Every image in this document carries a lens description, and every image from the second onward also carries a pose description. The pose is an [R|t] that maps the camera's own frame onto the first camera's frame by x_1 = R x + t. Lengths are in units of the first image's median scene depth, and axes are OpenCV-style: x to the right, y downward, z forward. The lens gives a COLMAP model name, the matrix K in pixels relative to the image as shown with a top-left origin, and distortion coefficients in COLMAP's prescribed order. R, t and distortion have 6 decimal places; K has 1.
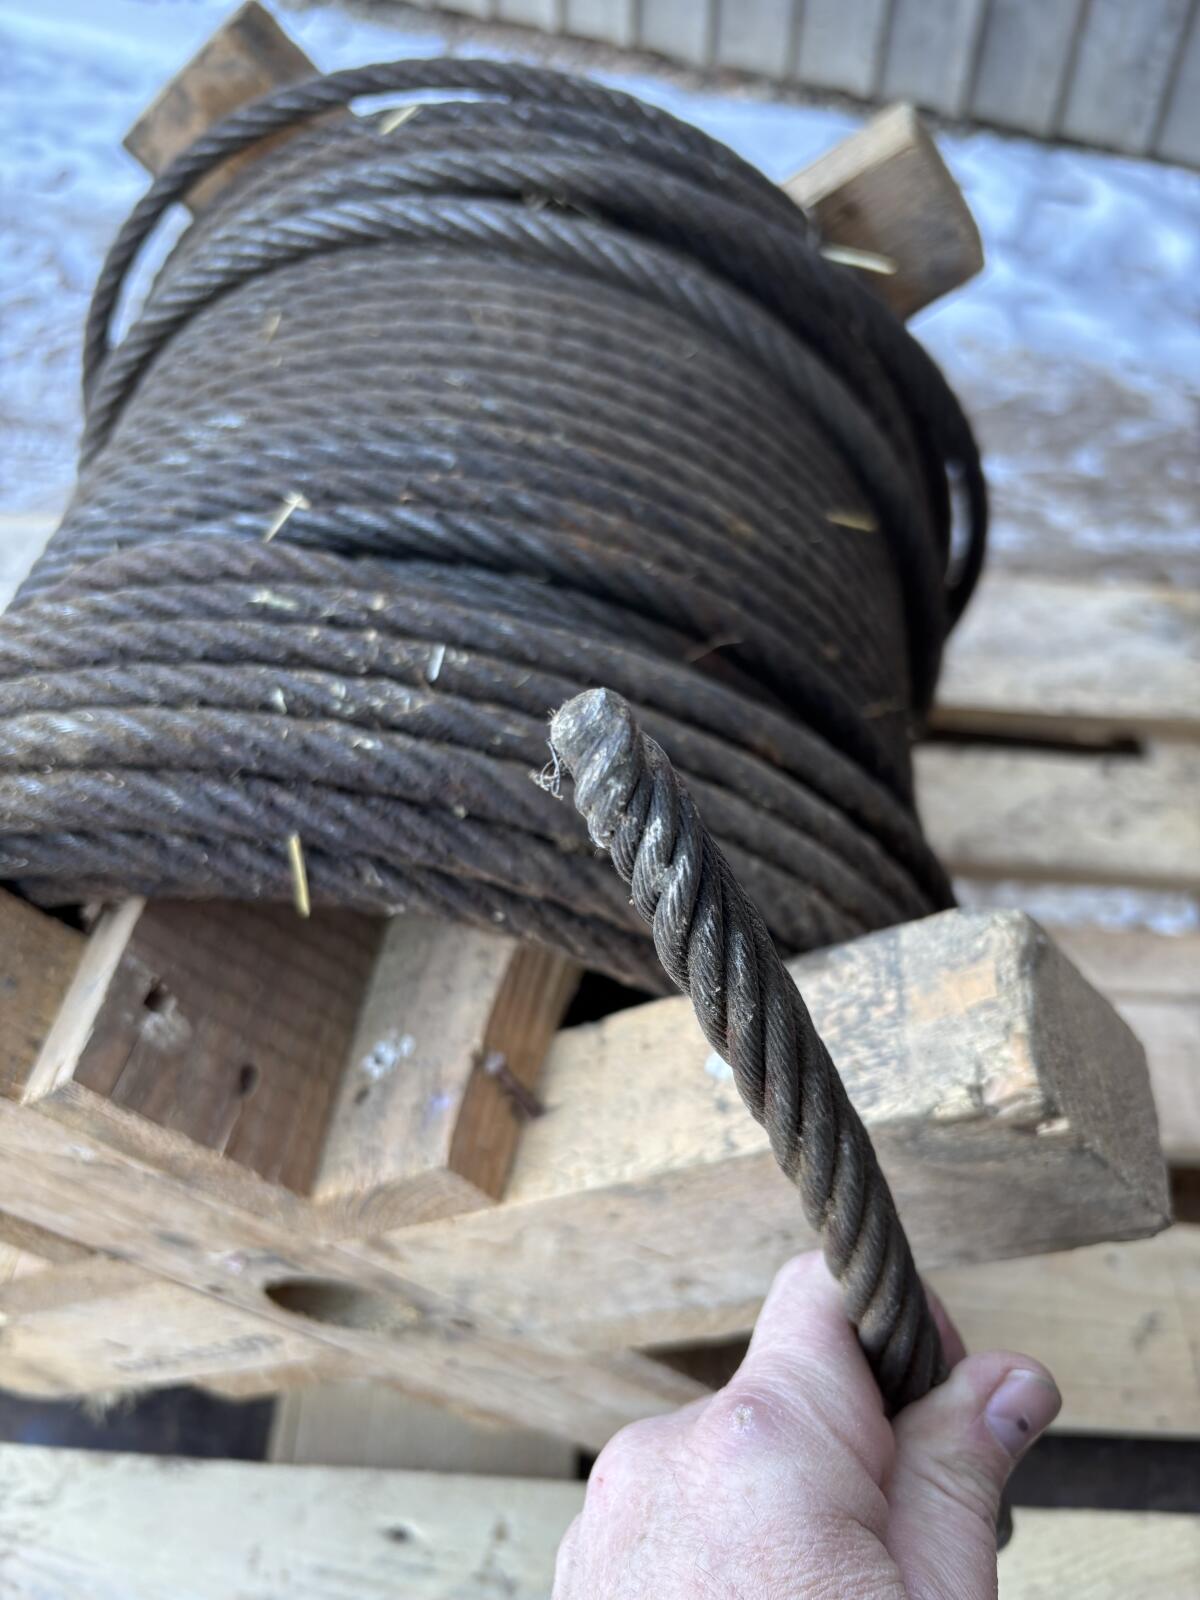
lens RADIAL K [[1312.4, 0, 602.3], [0, 1312.4, 776.9], [0, 0, 1]] dist [0.033753, -0.004795]
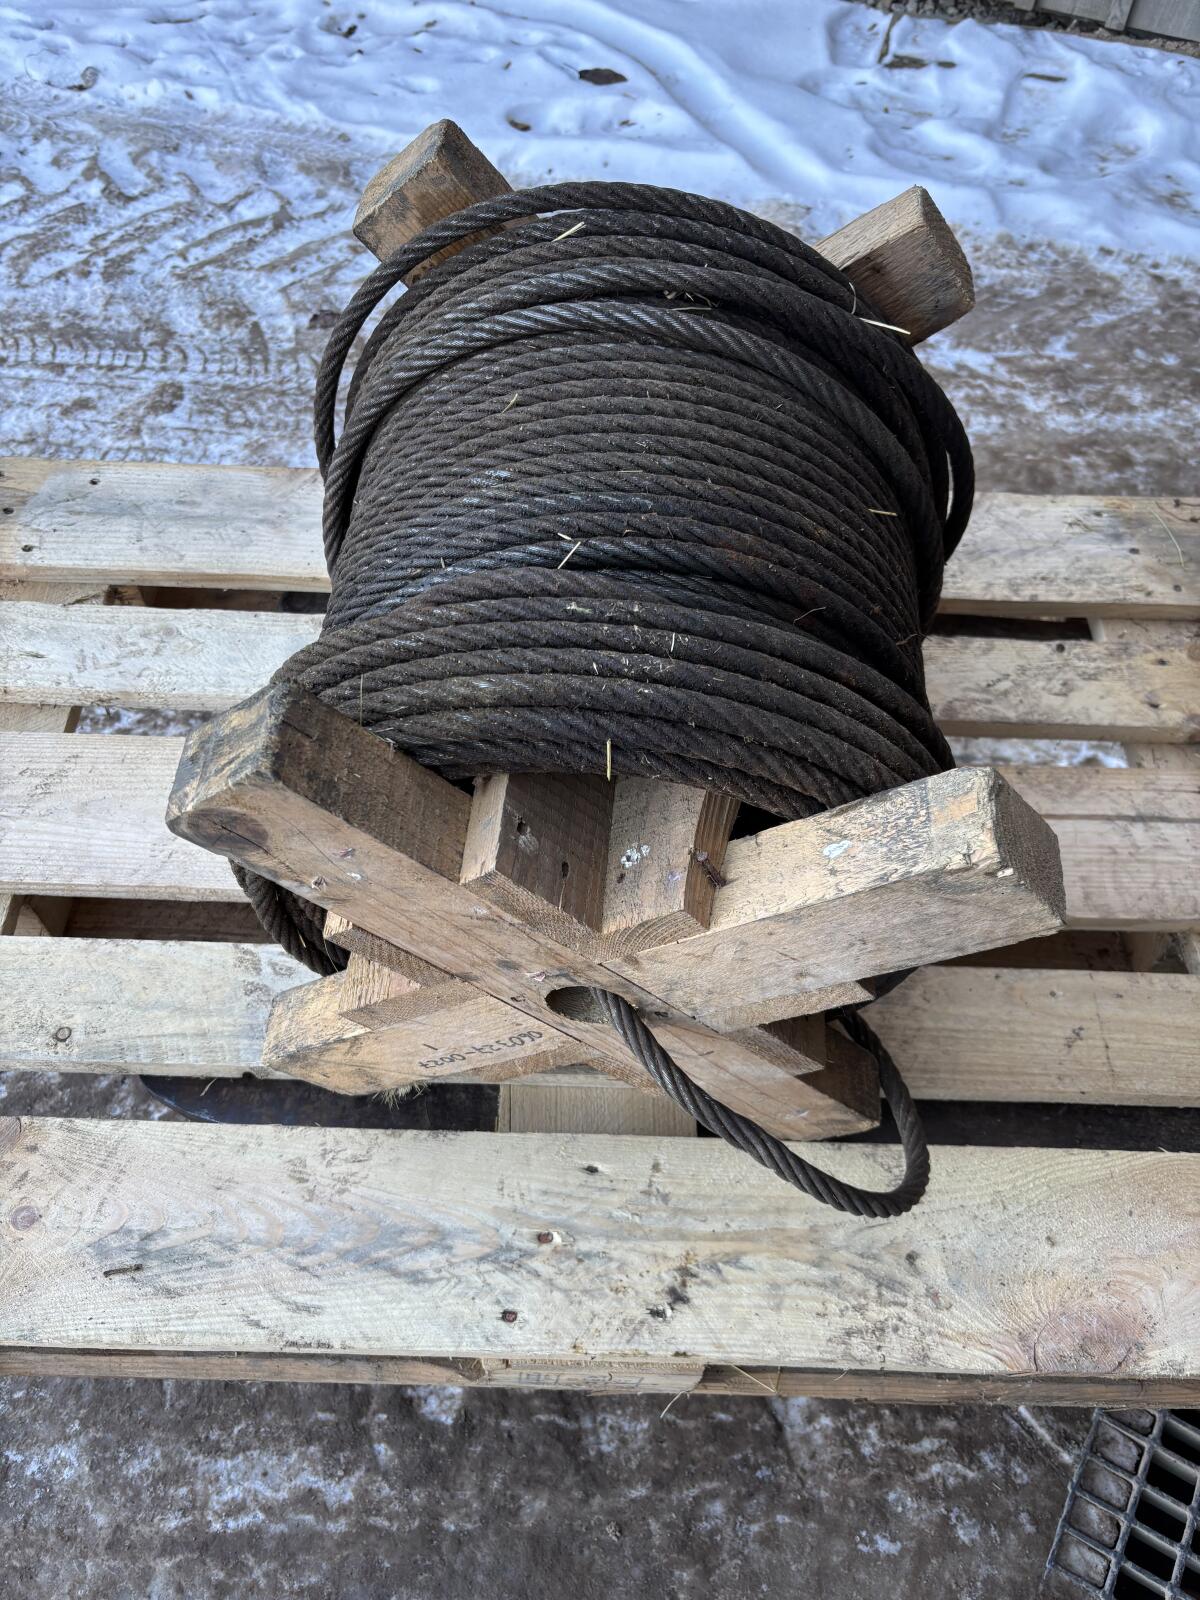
lens RADIAL K [[1219.2, 0, 600.0], [0, 1219.2, 800.0], [0, 0, 1]] dist [0.082425, -0.072883]
pose [[0.999489, -0.031513, -0.005305, -0.197973], [0.031942, 0.990203, 0.135930, -0.091146], [0.000969, -0.136030, 0.990704, -0.636157]]
